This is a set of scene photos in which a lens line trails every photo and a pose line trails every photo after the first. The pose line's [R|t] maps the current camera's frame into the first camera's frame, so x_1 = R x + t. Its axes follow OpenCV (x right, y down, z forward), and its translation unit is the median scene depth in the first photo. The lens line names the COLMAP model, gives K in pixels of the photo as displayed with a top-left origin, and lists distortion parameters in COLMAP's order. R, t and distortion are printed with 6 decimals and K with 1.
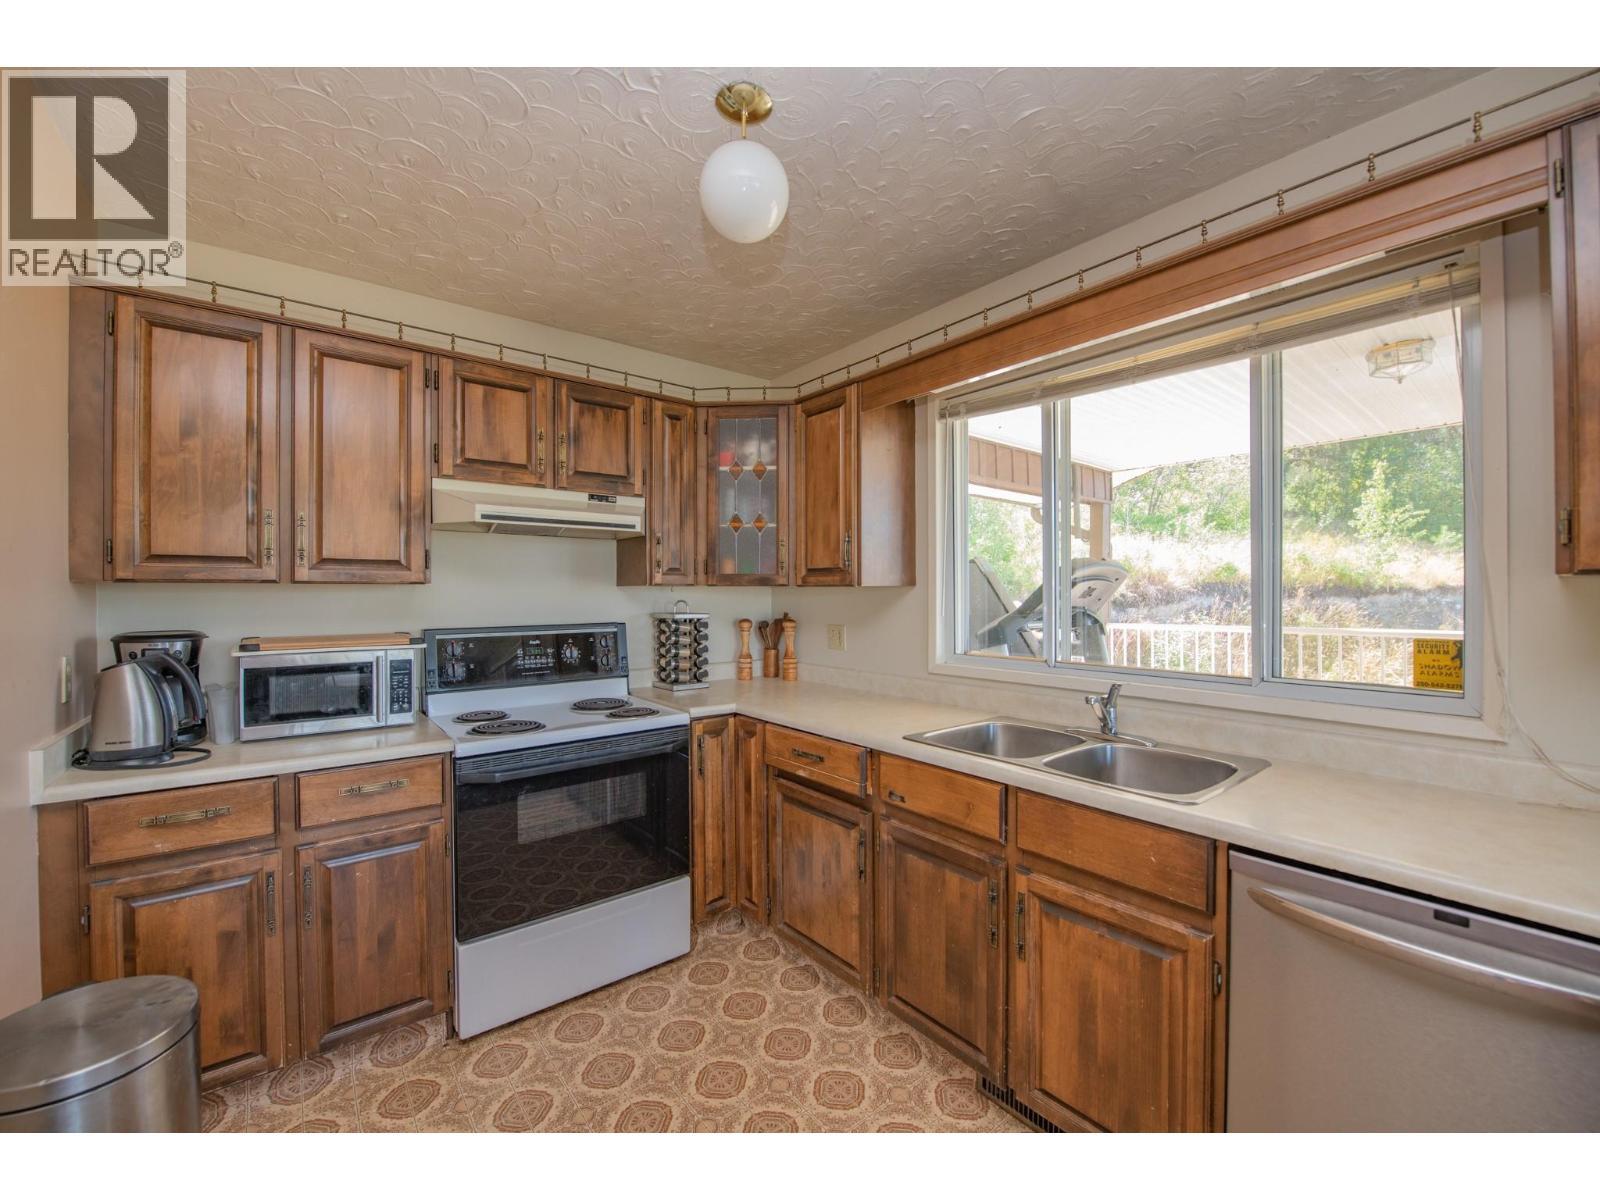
lens RADIAL K [[642.2, 0, 799.3], [0, 642.2, 595.7], [0, 0, 1]] dist [-0.012883, -0.003392]
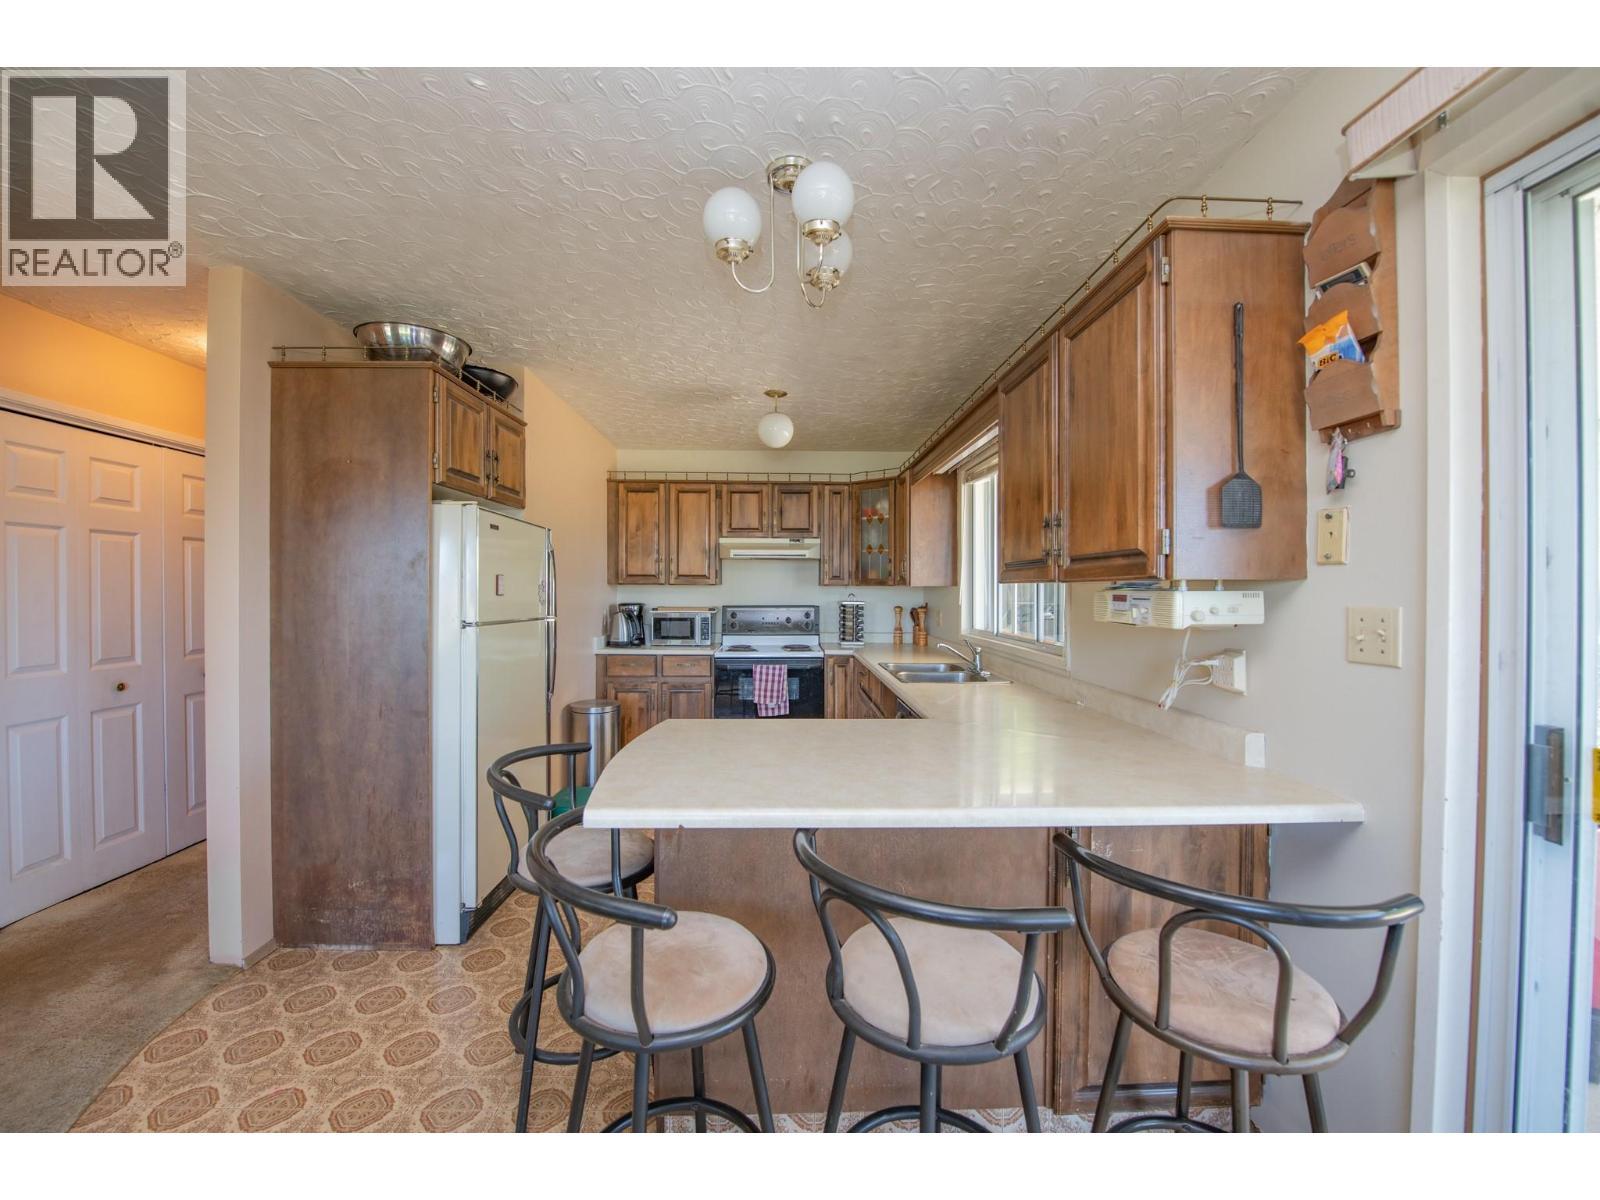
lens RADIAL K [[642.2, 0, 799.3], [0, 642.2, 595.7], [0, 0, 1]] dist [-0.012883, -0.003392]
pose [[0.804565, 0.007245, -0.593821, 1.014566], [-0.008587, 0.999963, 0.000565, 0.016170], [0.593803, 0.004644, 0.804597, -0.665224]]
